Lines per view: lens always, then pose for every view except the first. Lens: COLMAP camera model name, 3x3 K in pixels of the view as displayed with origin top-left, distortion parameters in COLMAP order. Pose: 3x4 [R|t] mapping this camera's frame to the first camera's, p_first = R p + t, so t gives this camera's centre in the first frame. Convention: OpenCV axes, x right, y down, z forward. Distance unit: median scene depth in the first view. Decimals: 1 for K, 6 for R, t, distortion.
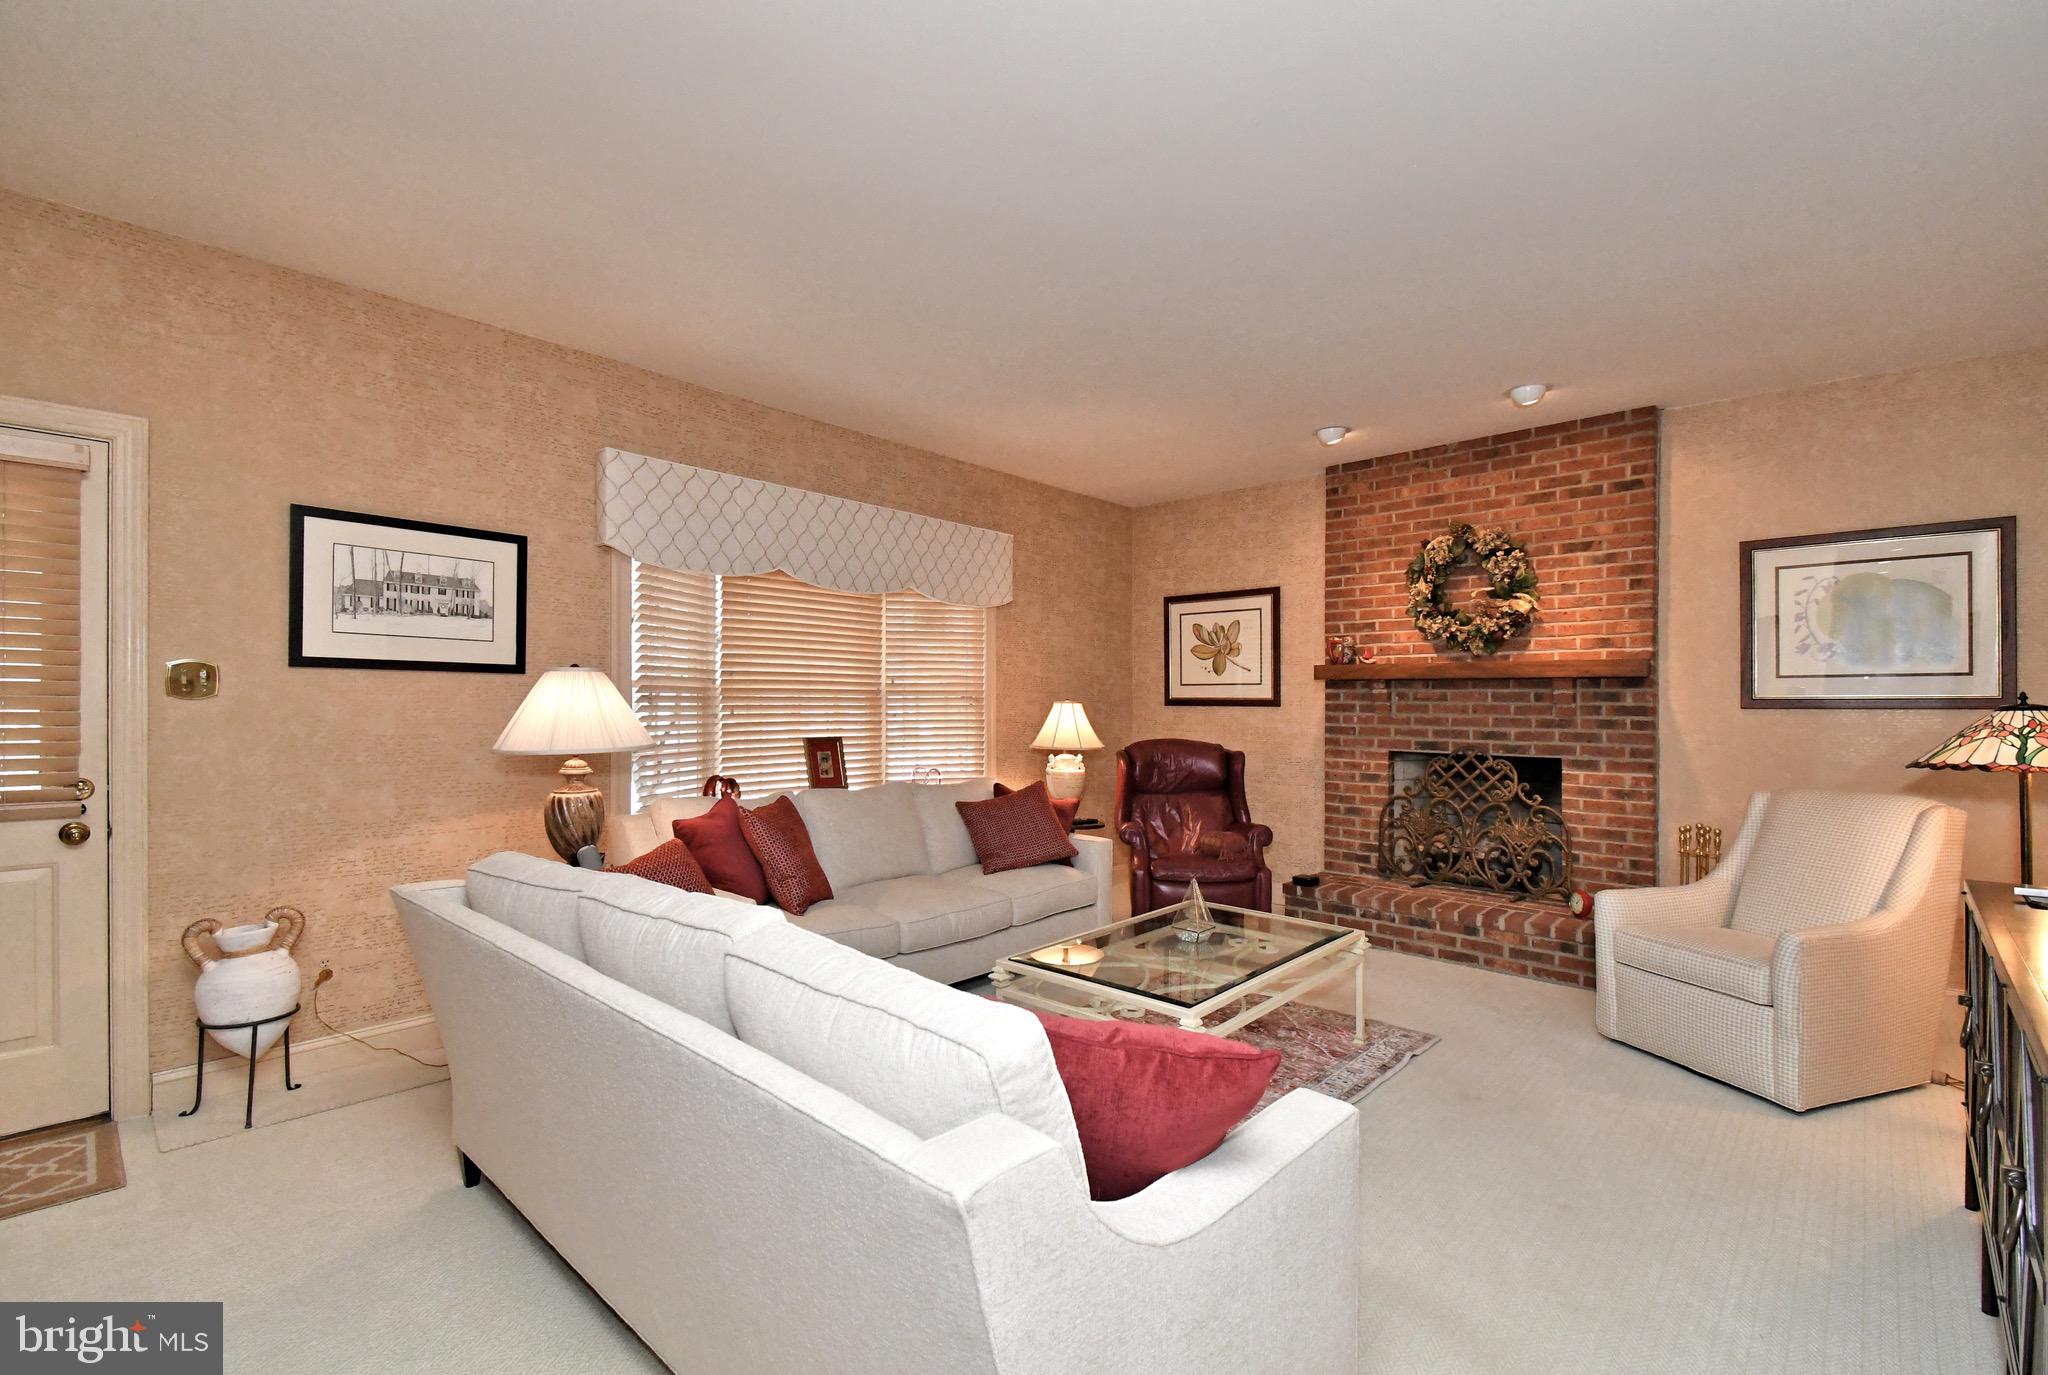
lens RADIAL K [[876.9, 0, 1014.4], [0, 876.9, 686.1], [0, 0, 1]] dist [-0.000414, -0.000233]
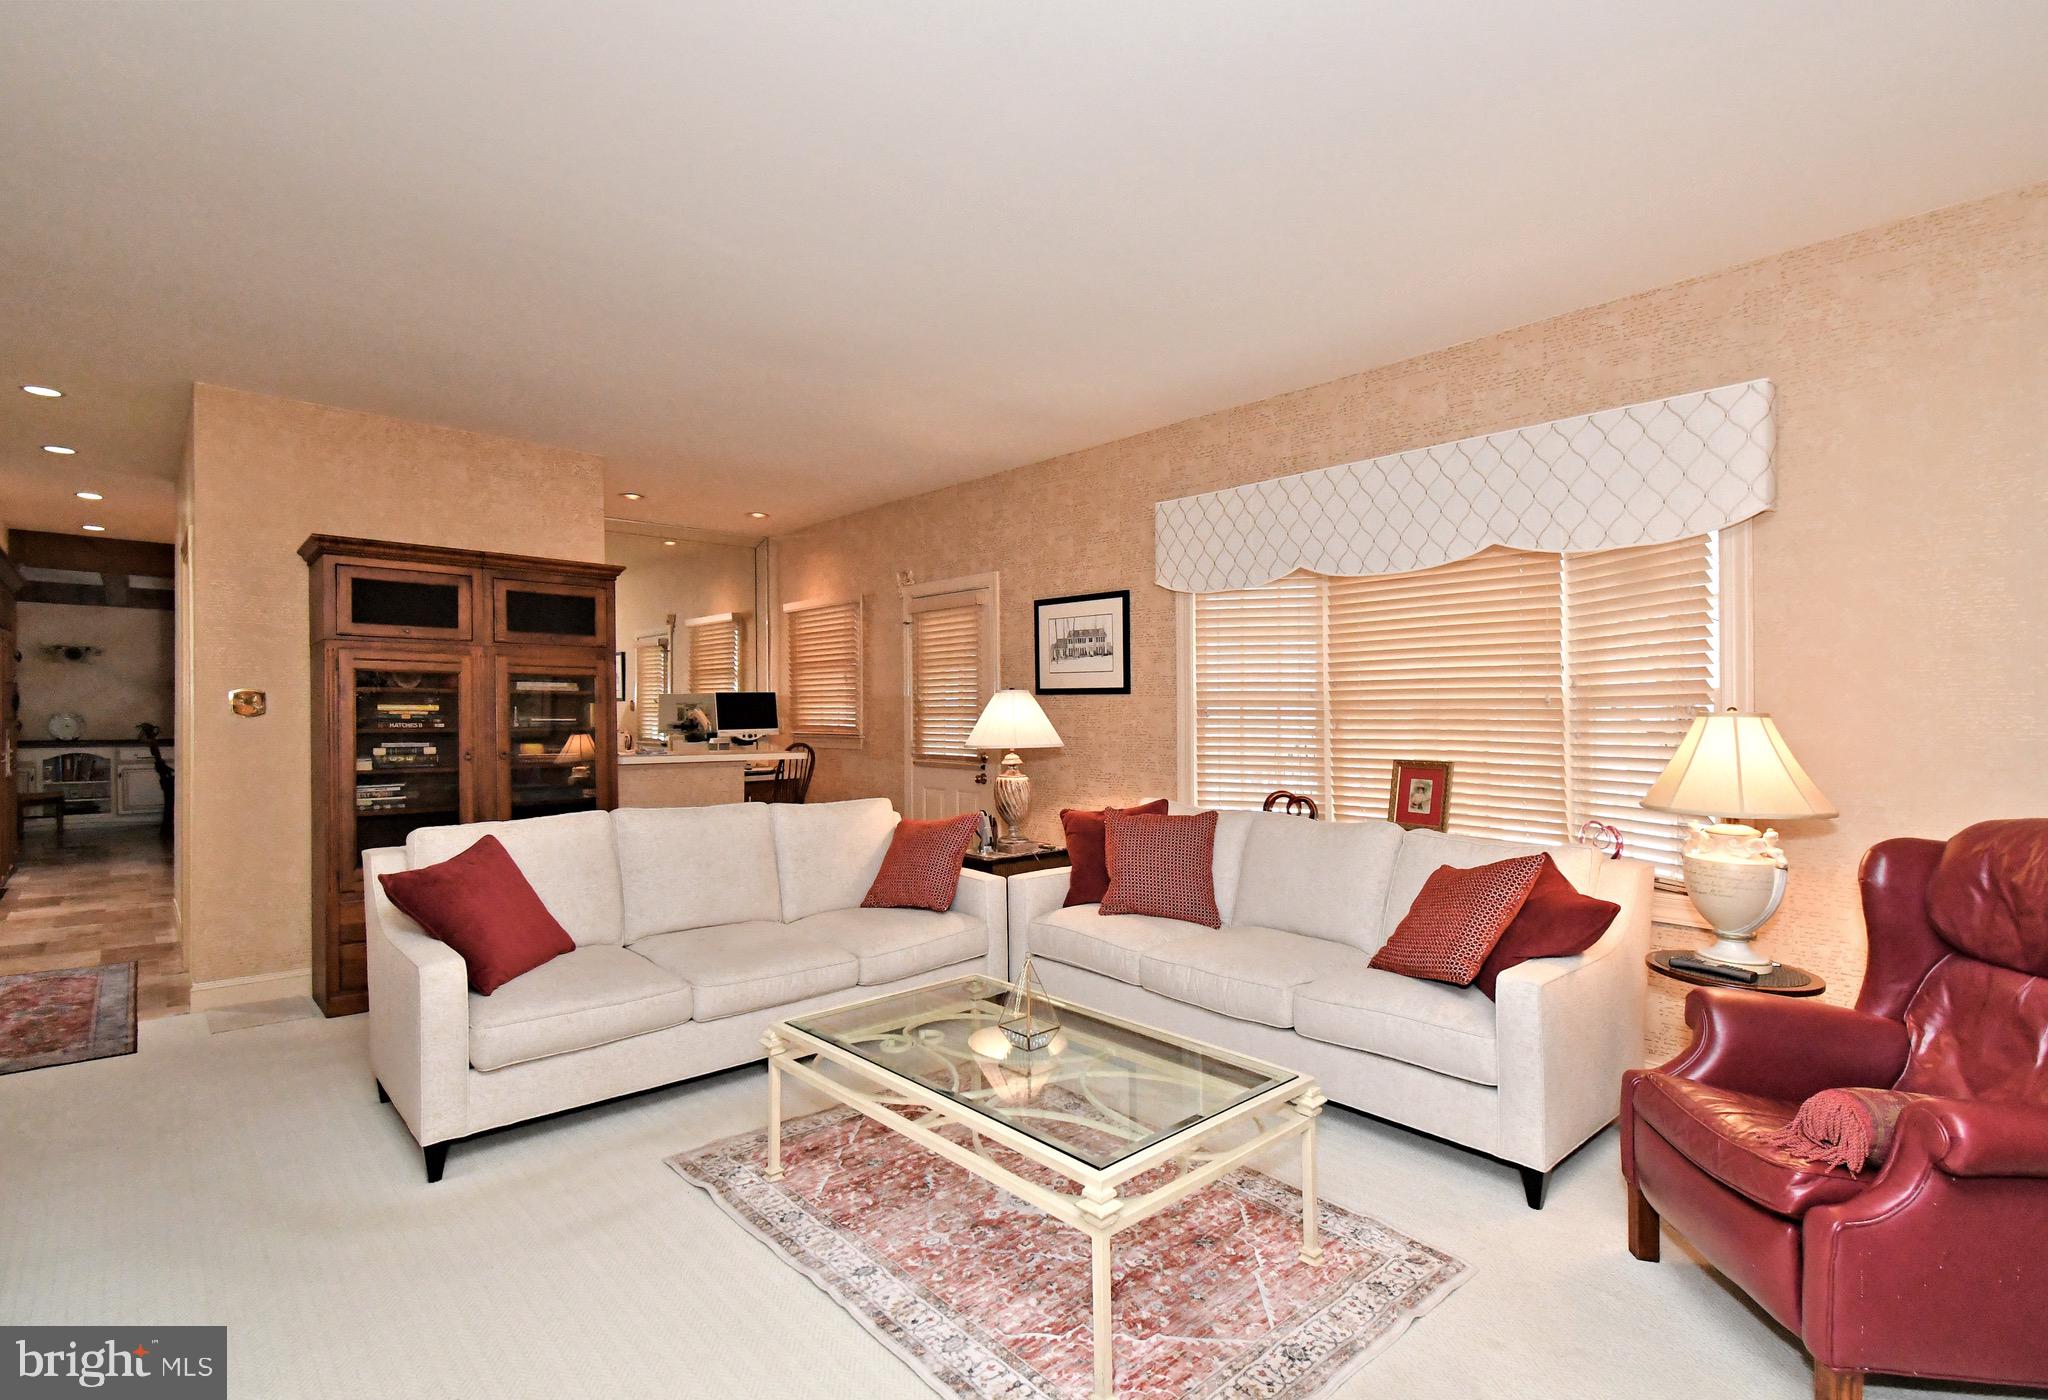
lens RADIAL K [[975.2, 0, 1032.5], [0, 975.2, 711.0], [0, 0, 1]] dist [0.001125, -0.000130]
pose [[-0.091664, -0.009964, -0.995740, 0.936126], [0.014177, 0.999836, -0.011310, 0.026189], [0.995689, -0.015153, -0.091508, 1.017130]]
